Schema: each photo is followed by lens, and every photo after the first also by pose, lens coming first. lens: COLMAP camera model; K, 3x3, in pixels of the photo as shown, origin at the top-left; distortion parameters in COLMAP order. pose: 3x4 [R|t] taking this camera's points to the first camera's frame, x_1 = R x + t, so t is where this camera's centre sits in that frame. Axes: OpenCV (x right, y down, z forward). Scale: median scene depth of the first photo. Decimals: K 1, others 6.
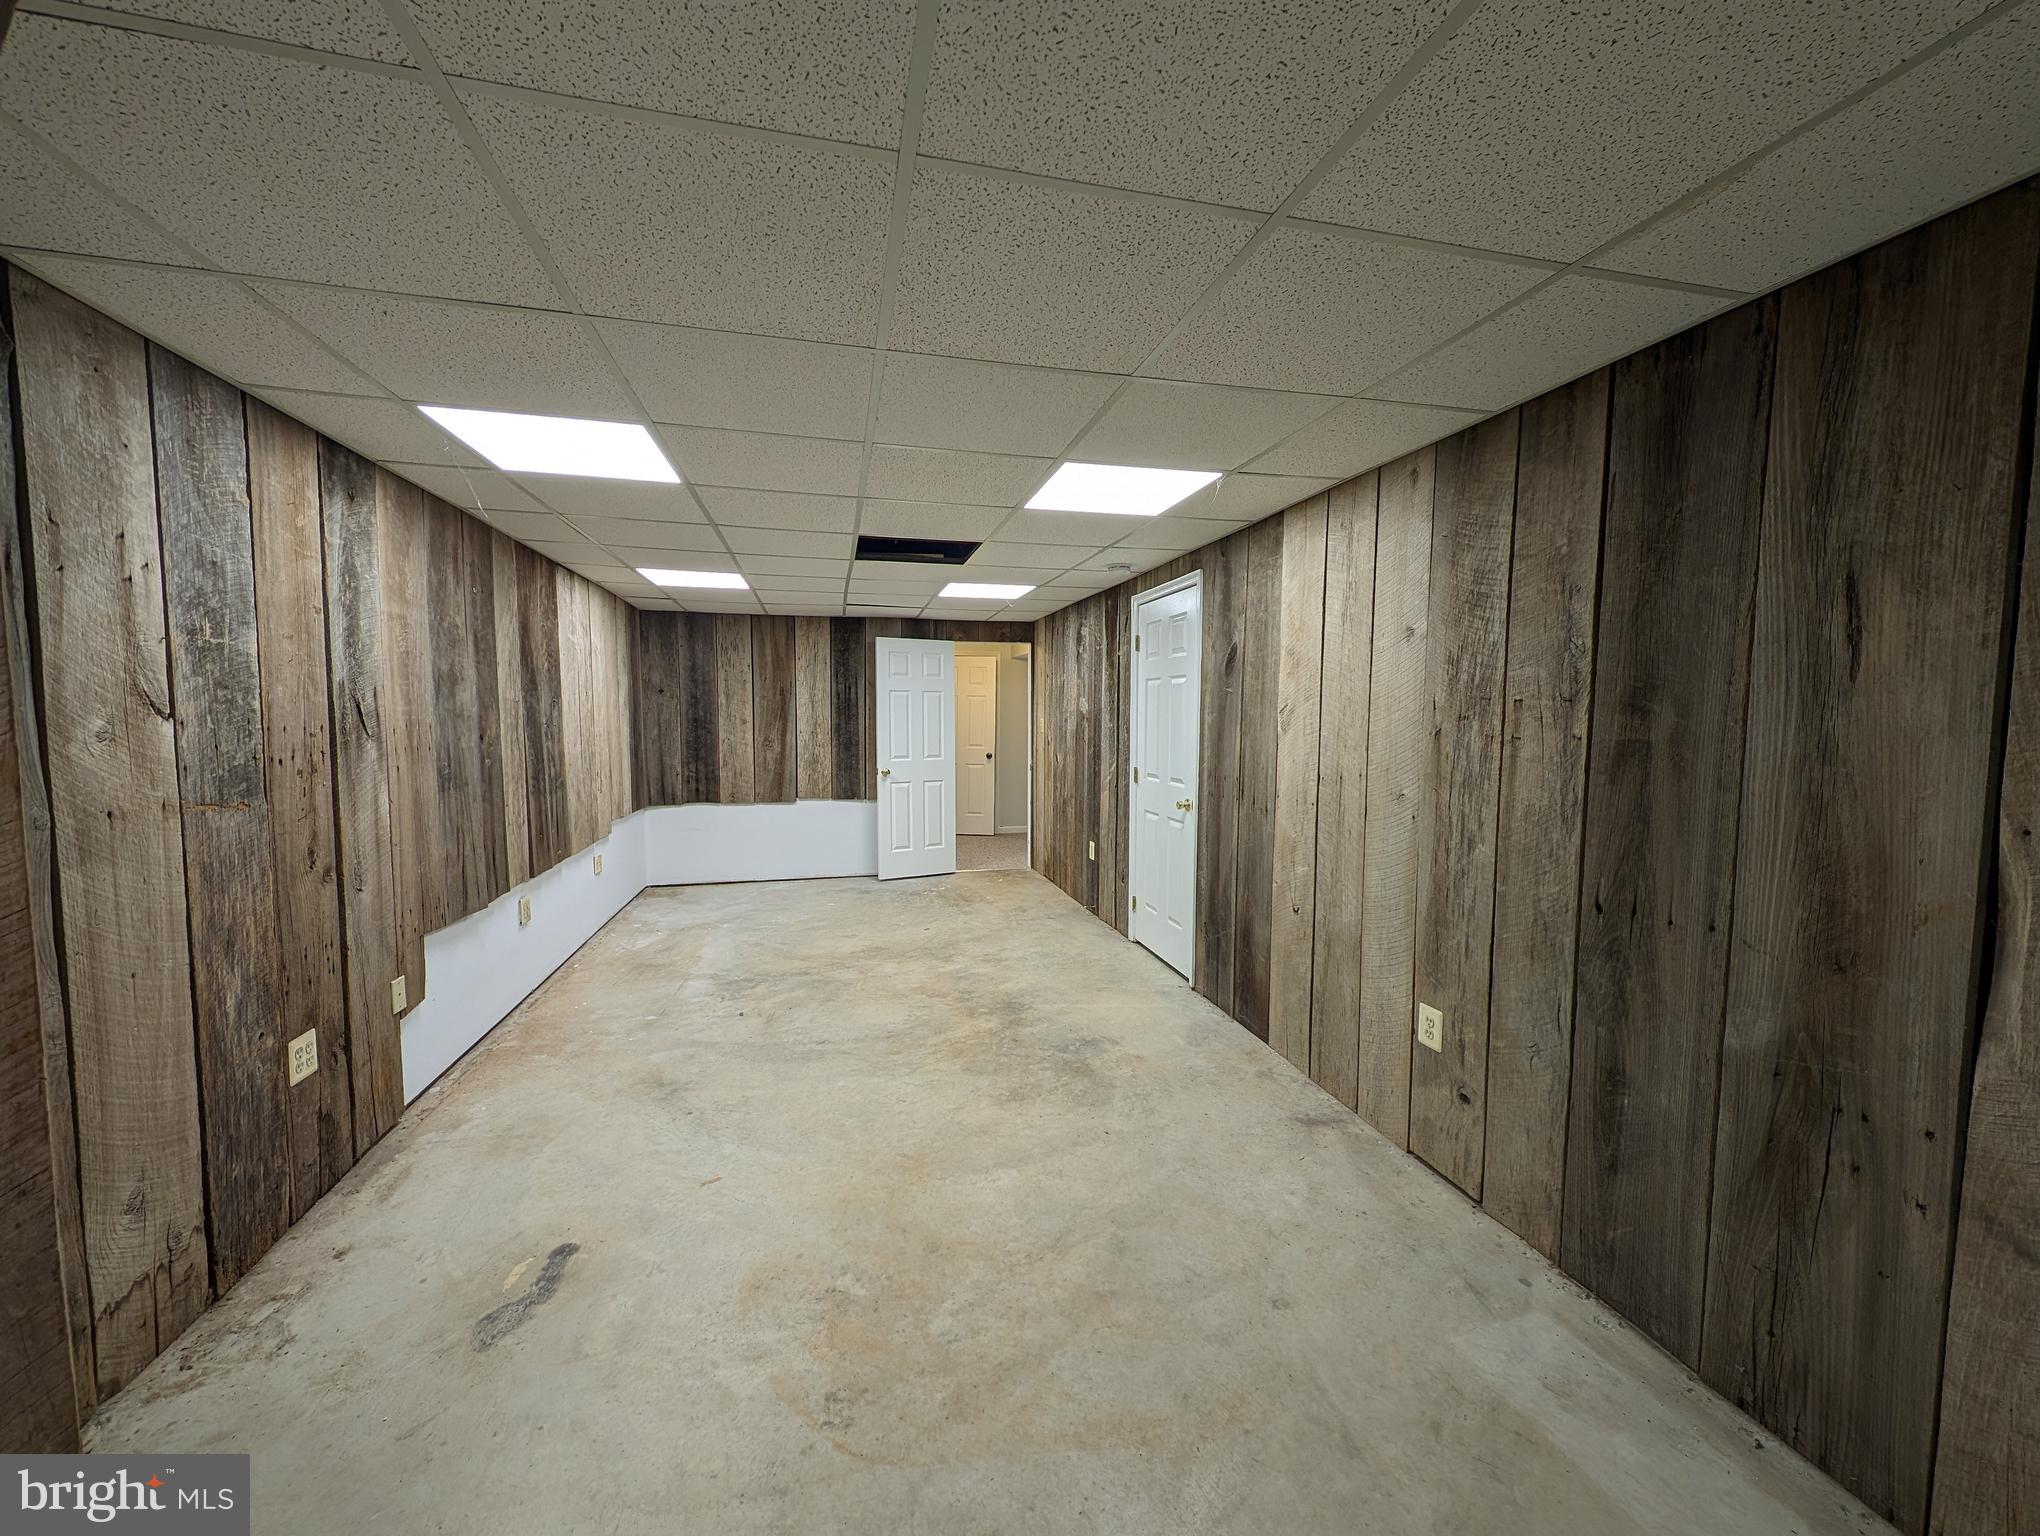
lens RADIAL K [[768.6, 0, 1024.8], [0, 768.6, 769.9], [0, 0, 1]] dist [0.005026, -0.002937]
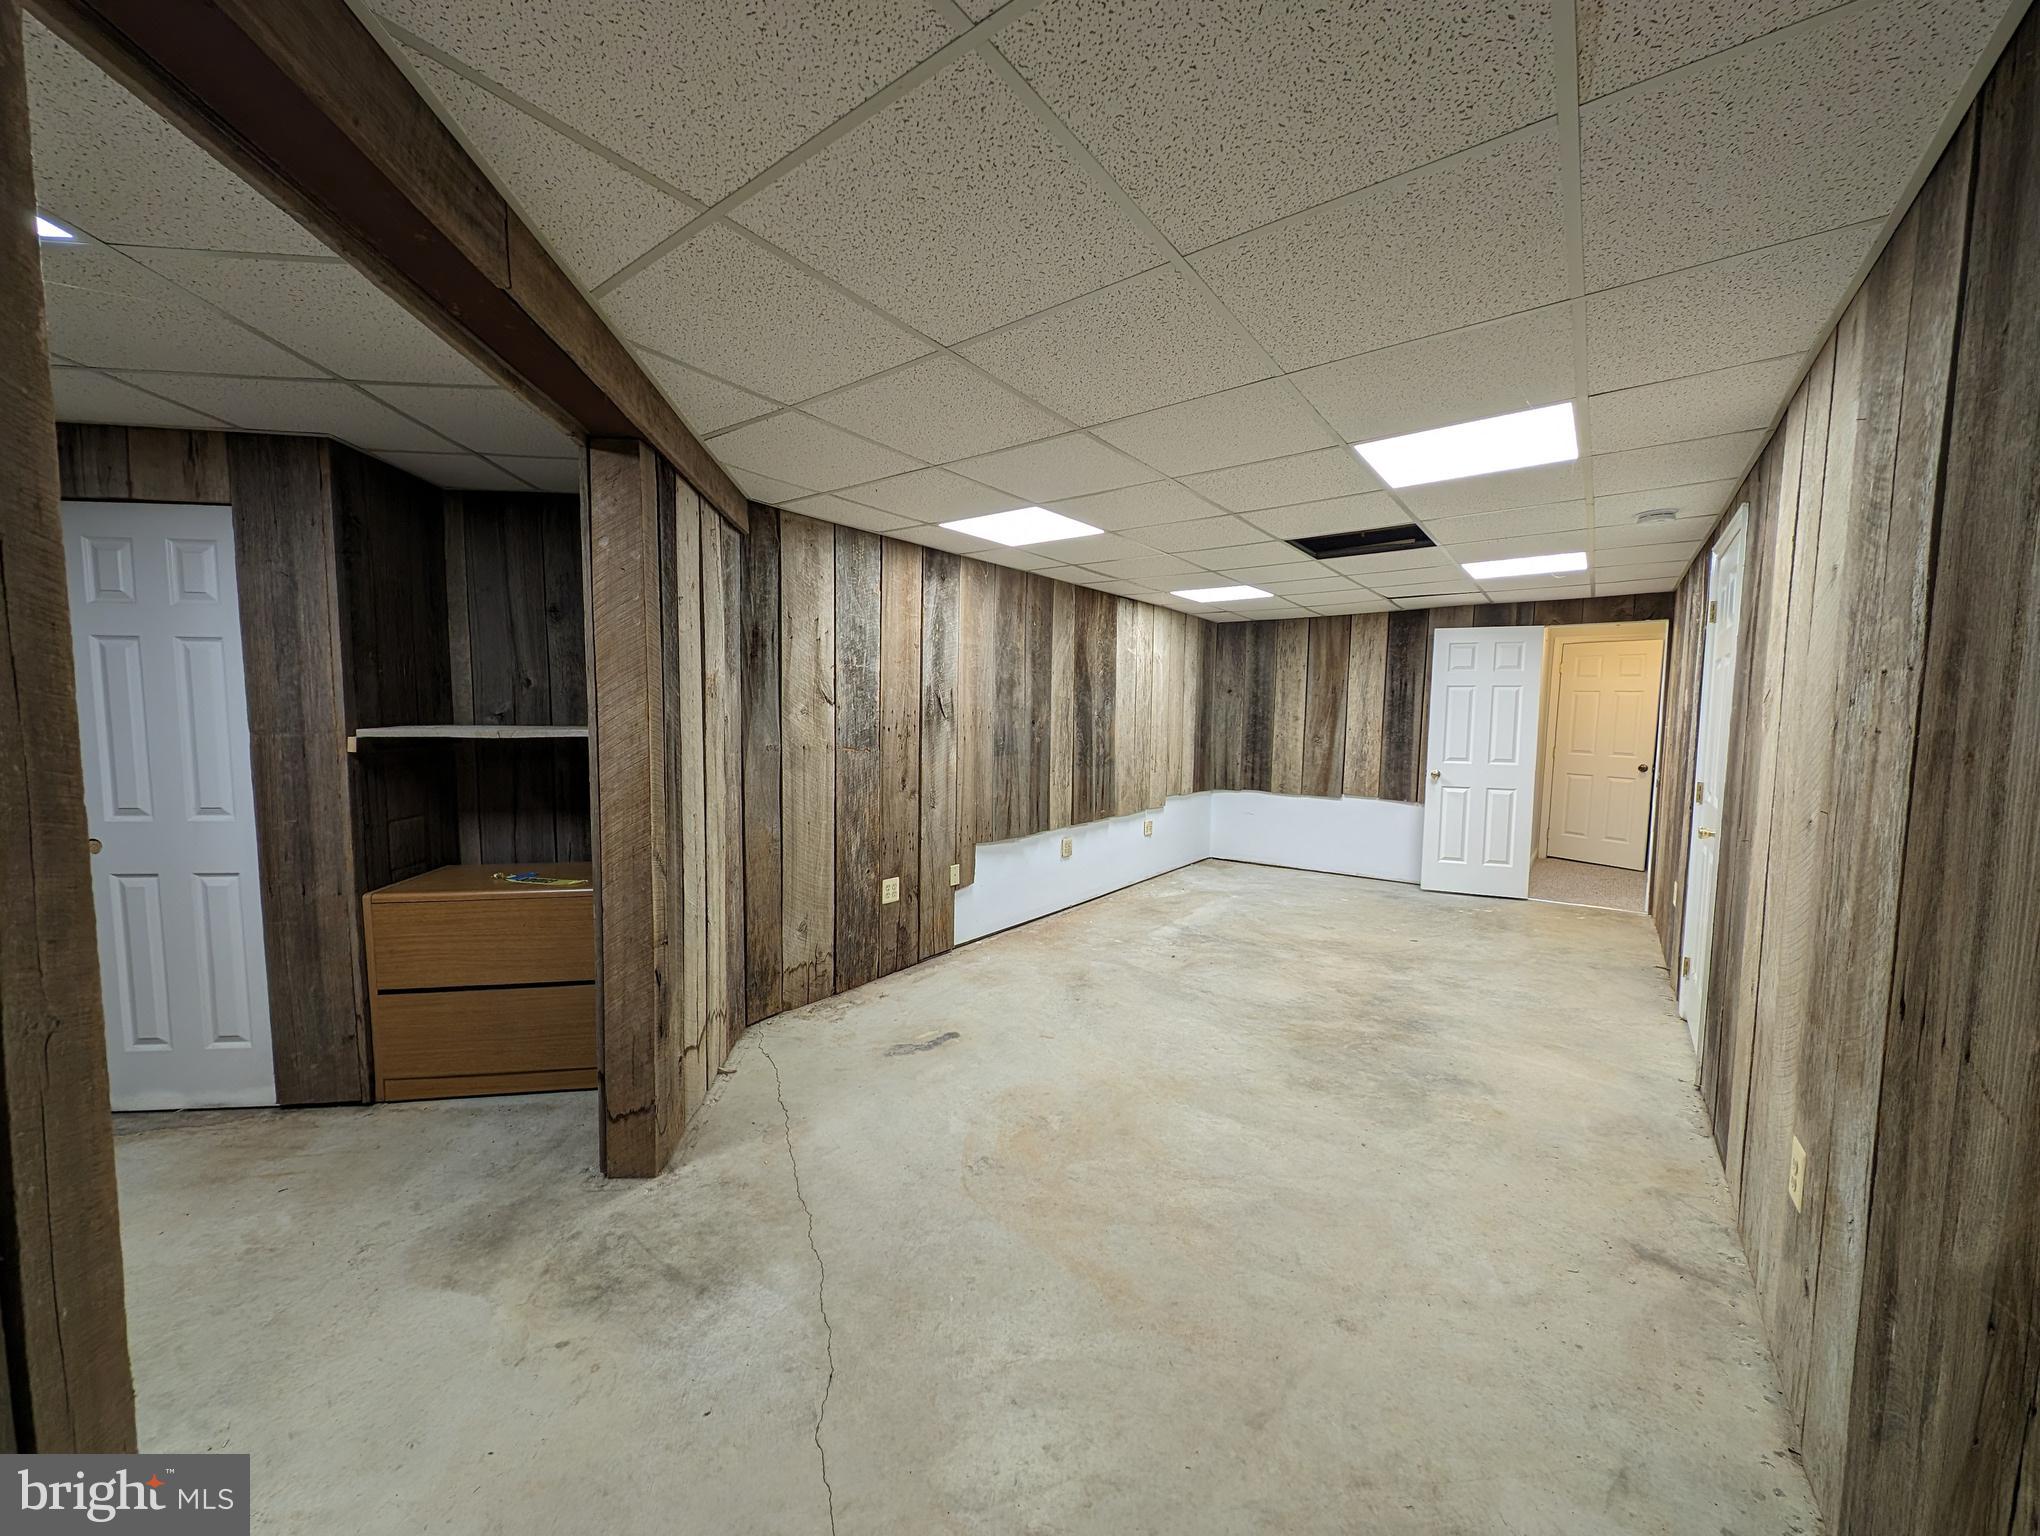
lens RADIAL K [[768.6, 0, 1009.5], [0, 768.6, 769.4], [0, 0, 1]] dist [0.005026, -0.002937]
pose [[0.624950, 0.061548, -0.778235, 0.474406], [-0.065347, 0.997513, 0.026414, 0.012780], [0.777925, 0.034348, 0.627417, 0.043496]]
